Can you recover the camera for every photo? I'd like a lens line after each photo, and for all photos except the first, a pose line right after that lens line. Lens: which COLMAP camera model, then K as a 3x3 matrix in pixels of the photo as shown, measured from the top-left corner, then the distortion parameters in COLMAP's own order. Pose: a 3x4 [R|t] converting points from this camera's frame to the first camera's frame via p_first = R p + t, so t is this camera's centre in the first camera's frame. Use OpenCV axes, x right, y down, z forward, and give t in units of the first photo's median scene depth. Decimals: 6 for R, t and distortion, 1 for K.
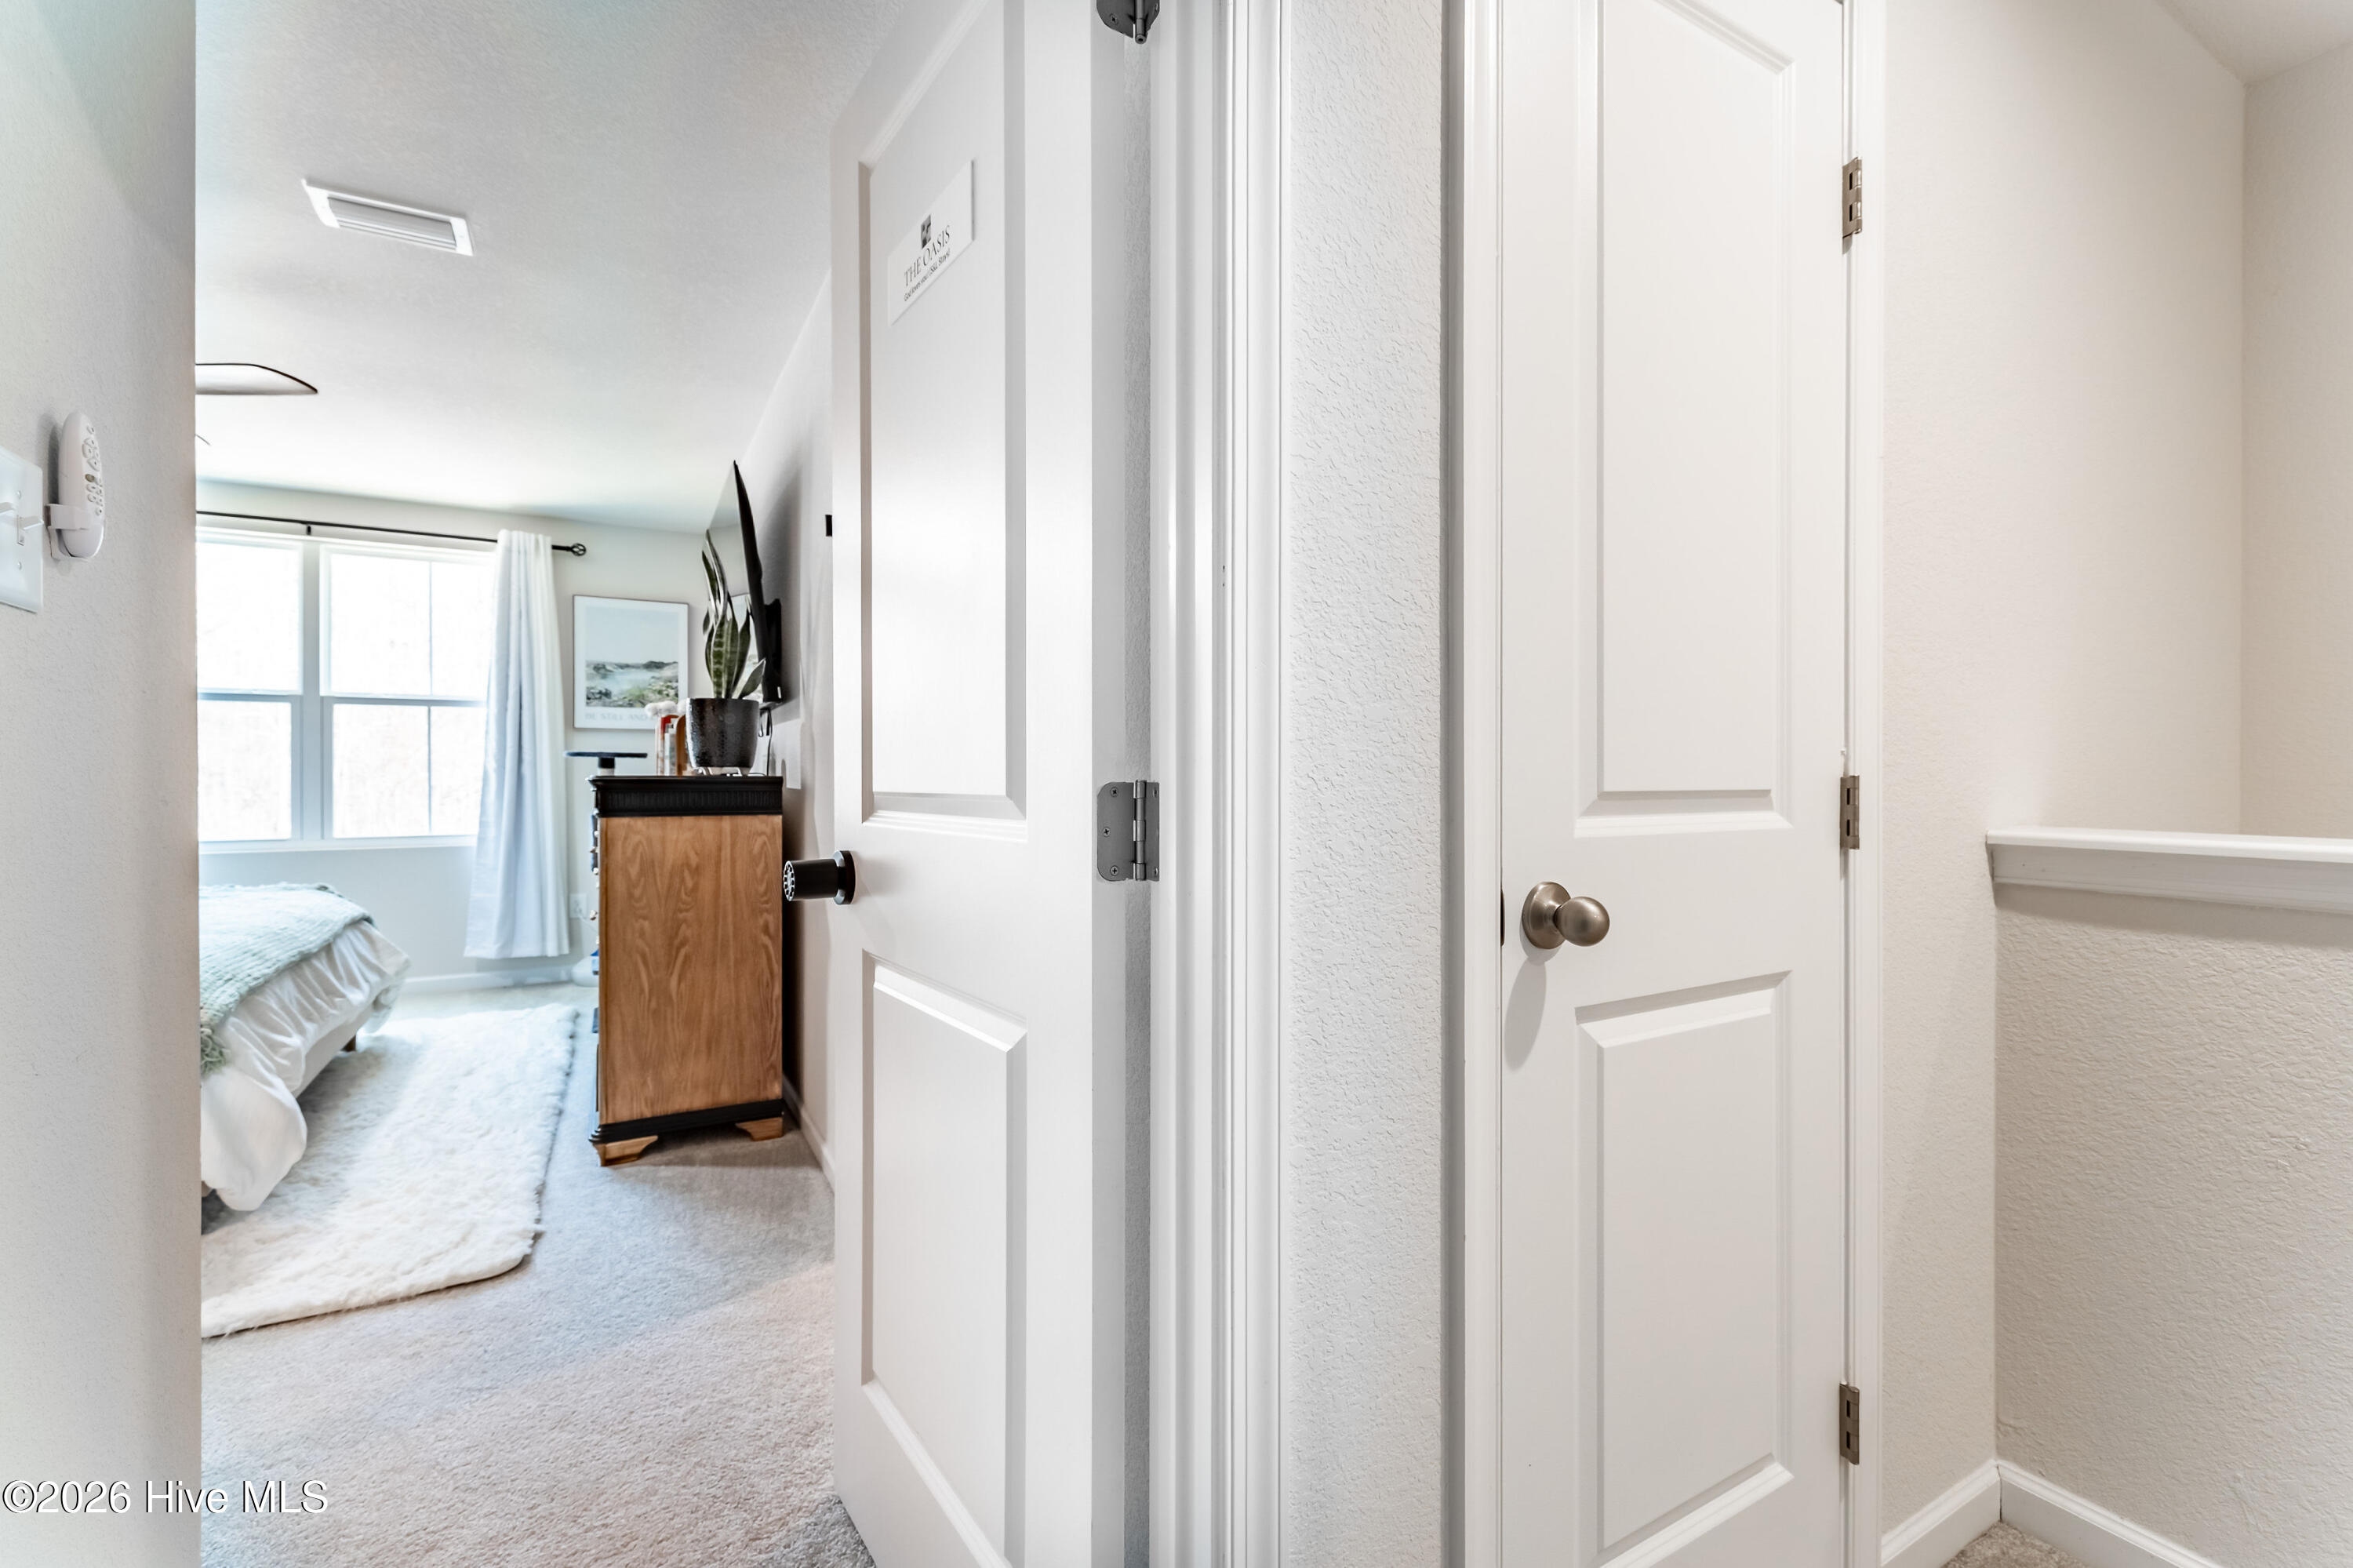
lens RADIAL K [[988.2, 0, 1176.5], [0, 988.2, 784.0], [0, 0, 1]] dist [-0.000590, -0.000254]
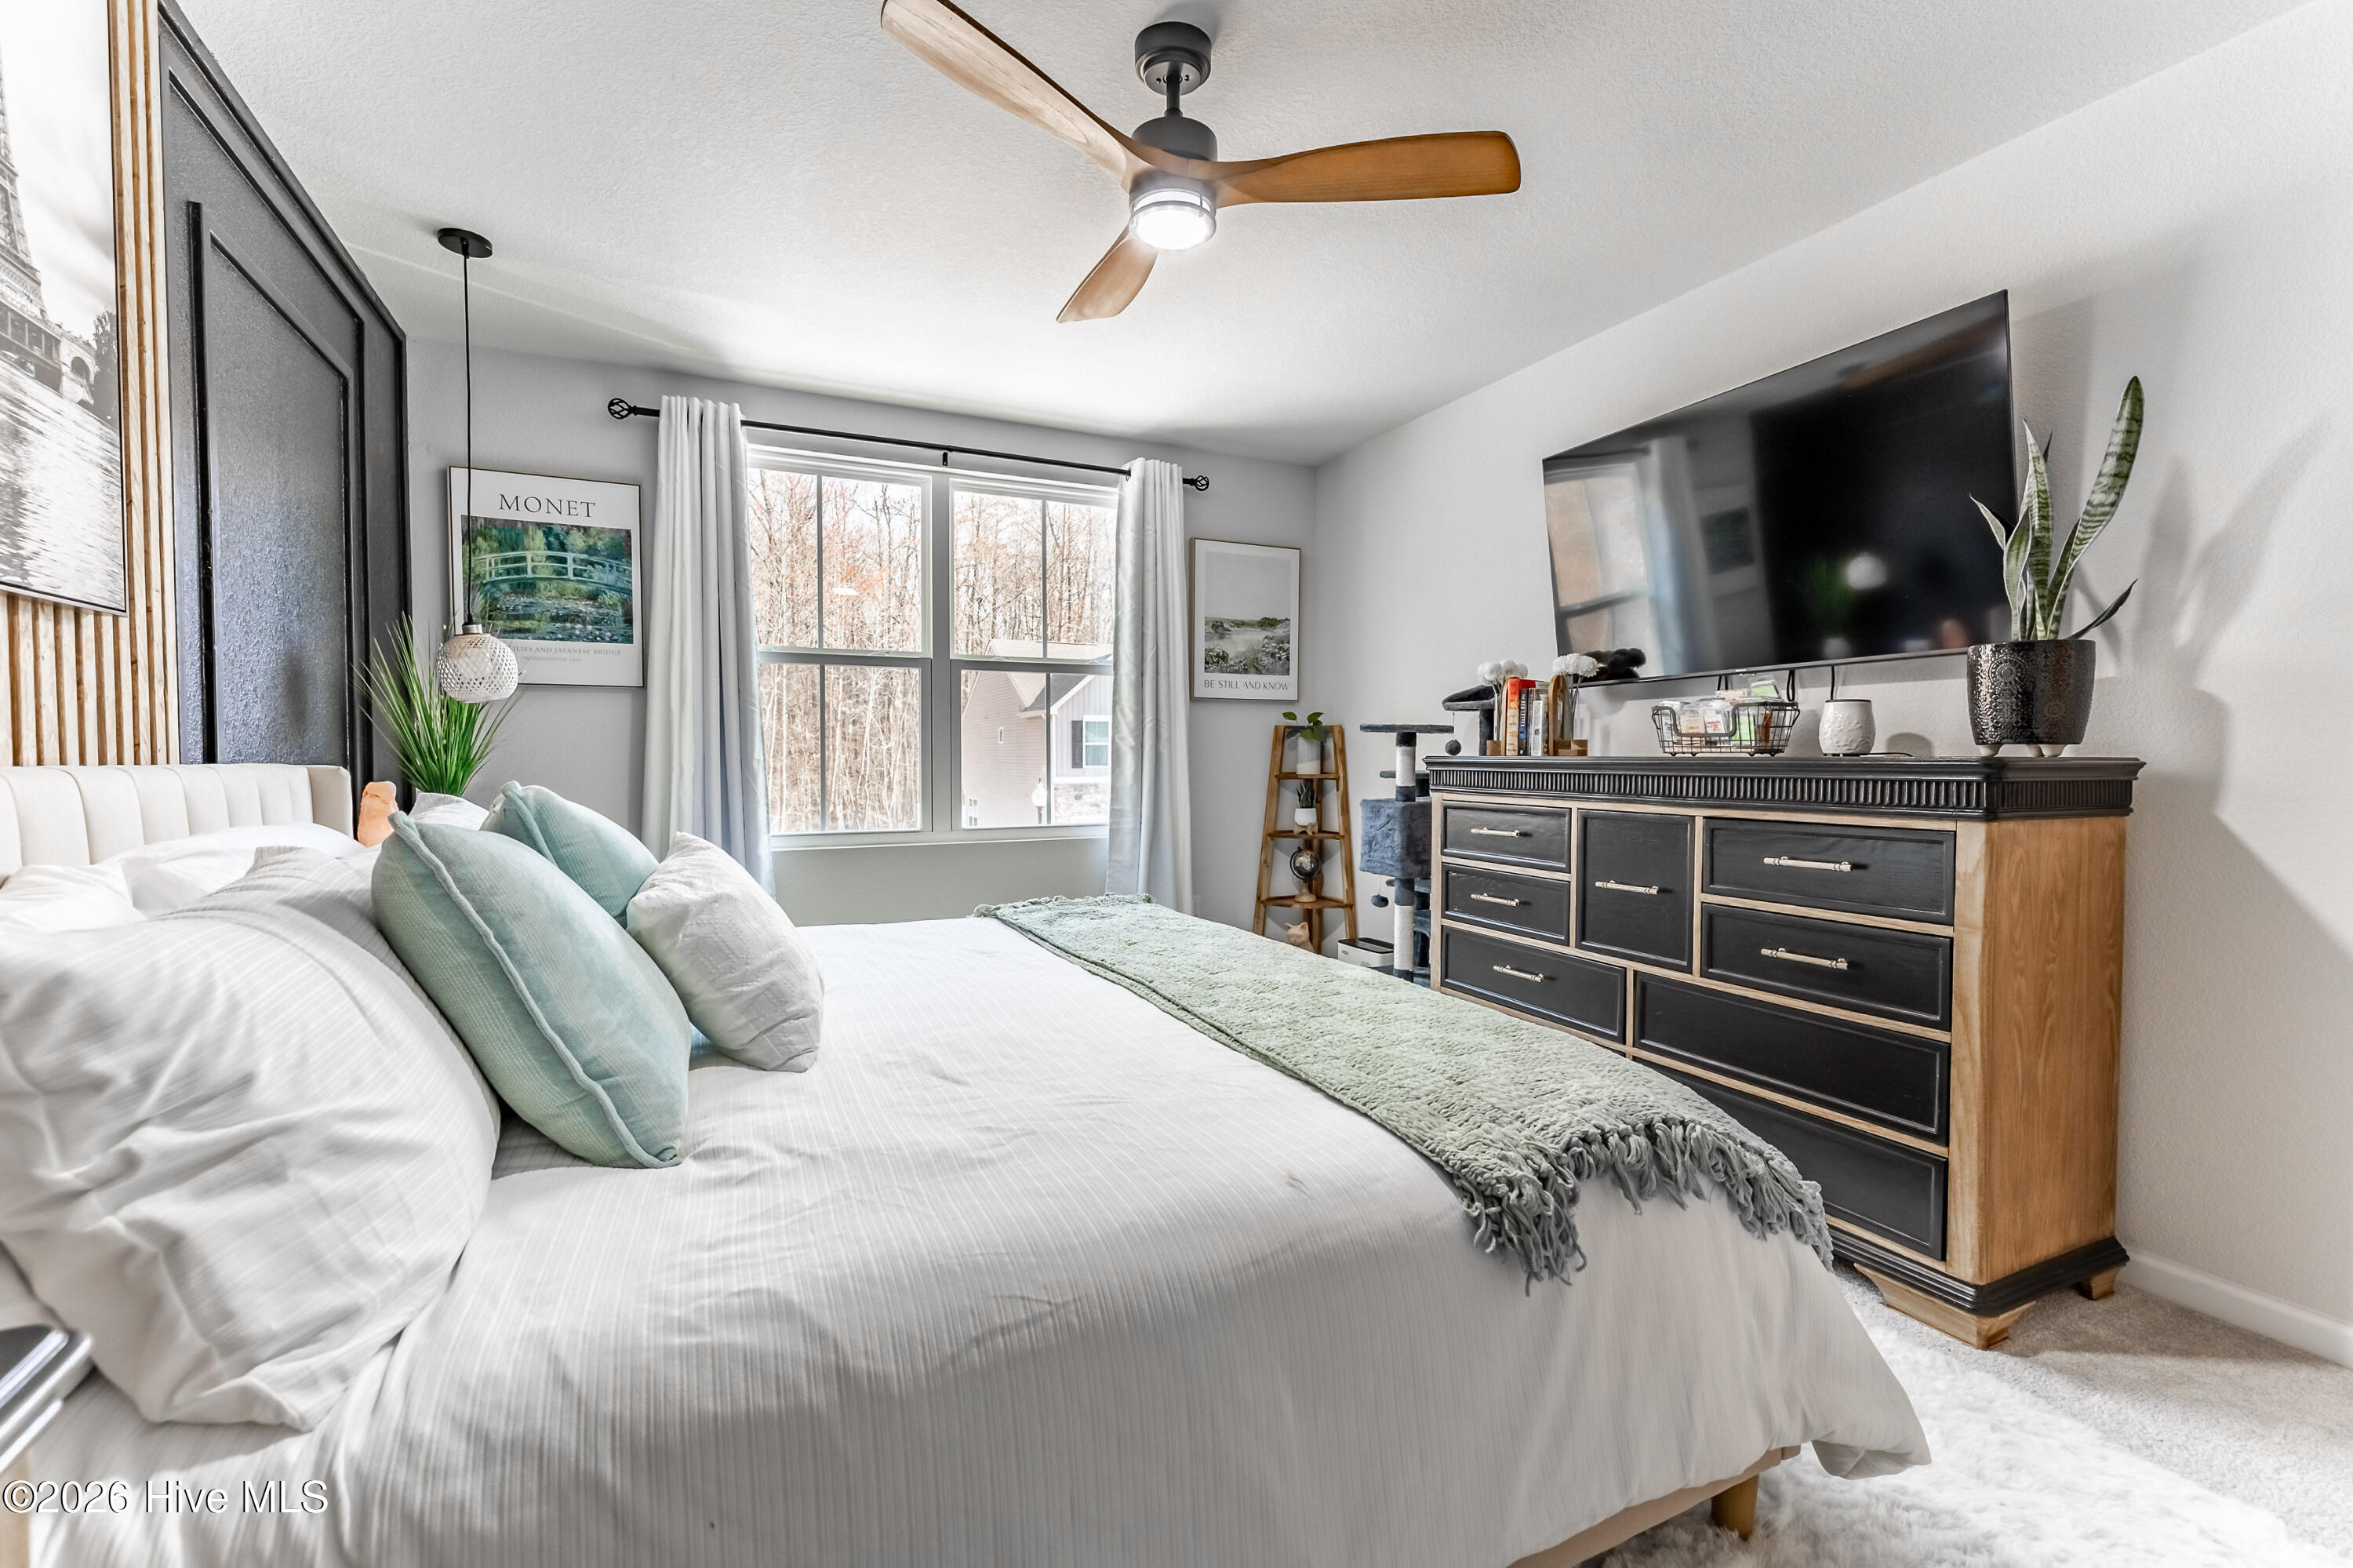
lens RADIAL K [[988.2, 0, 1176.5], [0, 988.2, 784.0], [0, 0, 1]] dist [-0.000590, -0.000254]
pose [[0.997513, 0.003161, -0.070405, -0.589276], [-0.001575, 0.999744, 0.022558, -0.002779], [0.070459, -0.022391, 0.997263, 0.169722]]
